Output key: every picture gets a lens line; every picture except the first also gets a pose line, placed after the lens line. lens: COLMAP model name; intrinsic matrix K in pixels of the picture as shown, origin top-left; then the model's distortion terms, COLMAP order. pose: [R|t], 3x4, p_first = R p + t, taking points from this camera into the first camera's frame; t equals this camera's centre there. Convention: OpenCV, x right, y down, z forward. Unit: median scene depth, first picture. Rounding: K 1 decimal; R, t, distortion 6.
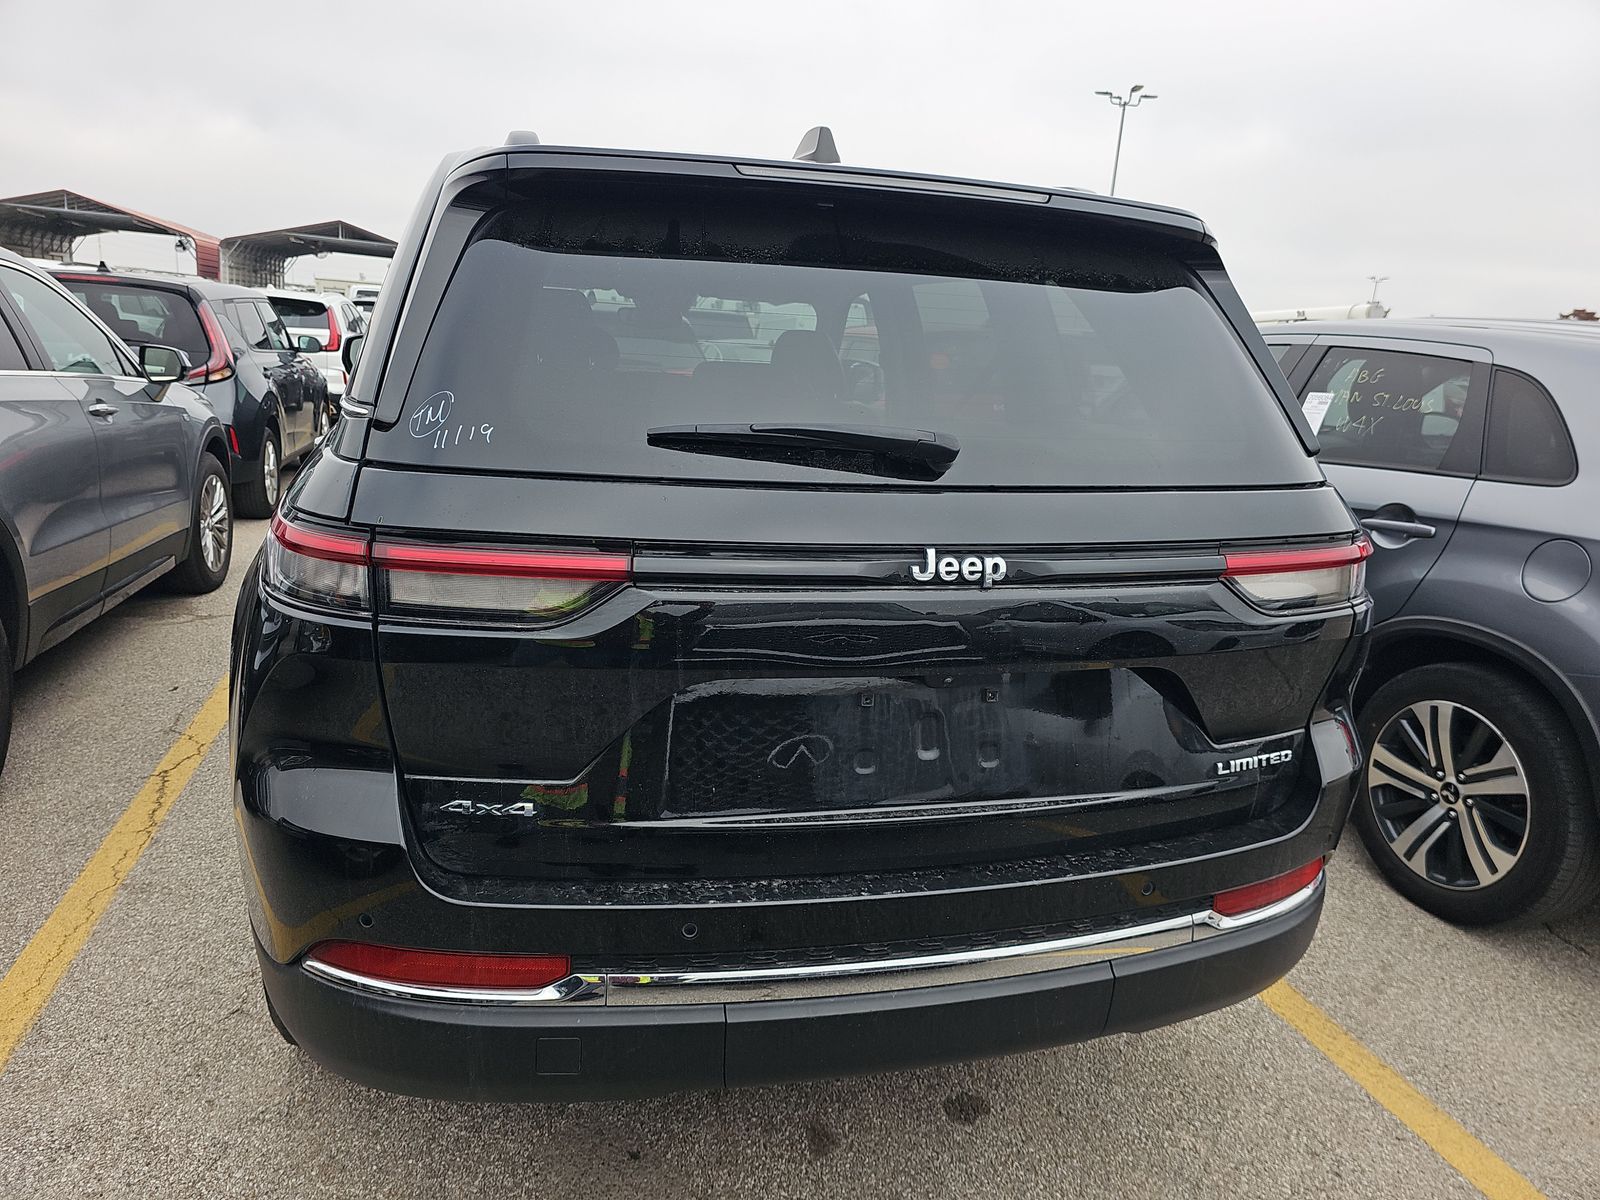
lens RADIAL K [[1076.7, 0, 800.0], [0, 1076.7, 600.0], [0, 0, 1]] dist [0.064251, -0.066175]
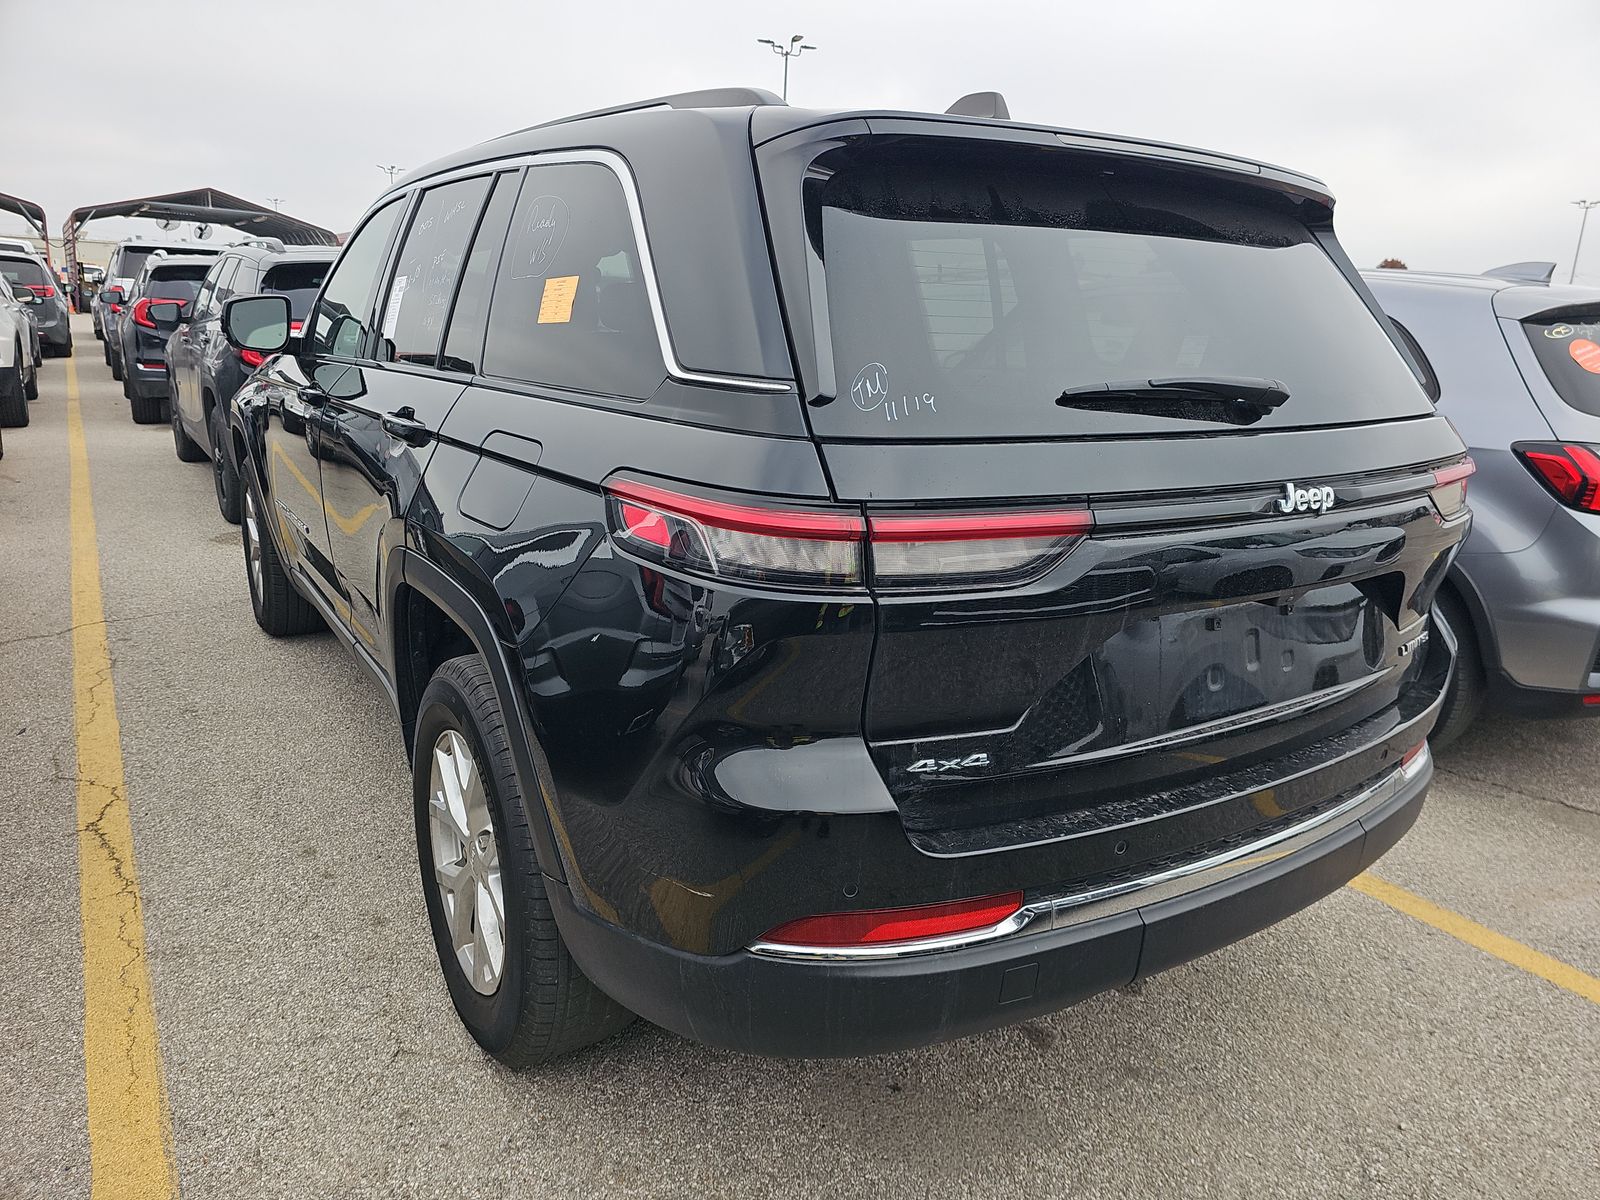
lens RADIAL K [[1080.3, 0, 800.0], [0, 1080.3, 600.0], [0, 0, 1]] dist [0.074106, -0.081687]
pose [[0.946866, -0.103818, 0.304413, -0.722011], [0.090338, 0.994216, 0.058078, -0.038263], [-0.308682, -0.027492, 0.950768, 0.057193]]
